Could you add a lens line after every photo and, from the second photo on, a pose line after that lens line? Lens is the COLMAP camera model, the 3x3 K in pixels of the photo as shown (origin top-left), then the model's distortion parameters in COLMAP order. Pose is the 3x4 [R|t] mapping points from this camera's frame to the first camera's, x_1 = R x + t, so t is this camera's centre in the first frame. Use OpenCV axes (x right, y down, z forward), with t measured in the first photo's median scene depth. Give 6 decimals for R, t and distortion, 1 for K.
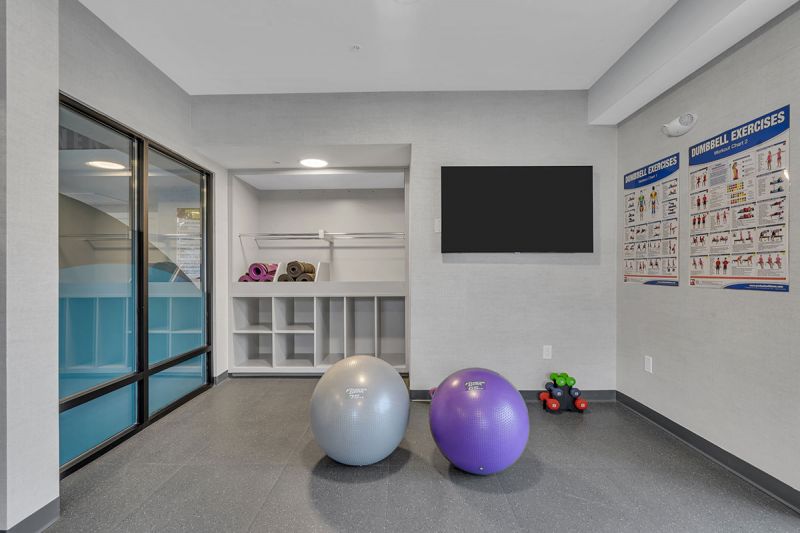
lens RADIAL K [[363.9, 0, 397.3], [0, 363.9, 269.7], [0, 0, 1]] dist [-0.004359, -0.000474]
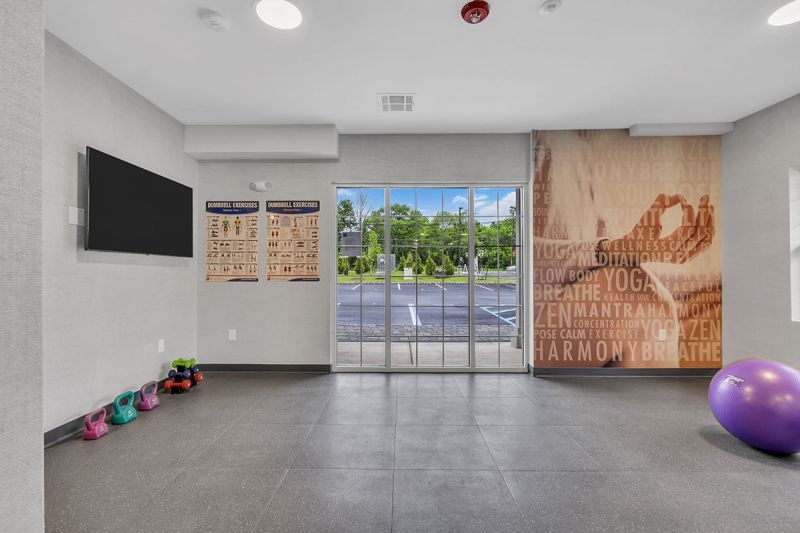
lens RADIAL K [[363.9, 0, 398.7], [0, 363.9, 268.8], [0, 0, 1]] dist [-0.004359, -0.000474]
pose [[-0.028327, 0.009613, 0.999552, -0.898743], [-0.003910, 0.999945, -0.009728, 0.001330], [-0.999591, -0.004184, -0.028288, 0.393864]]
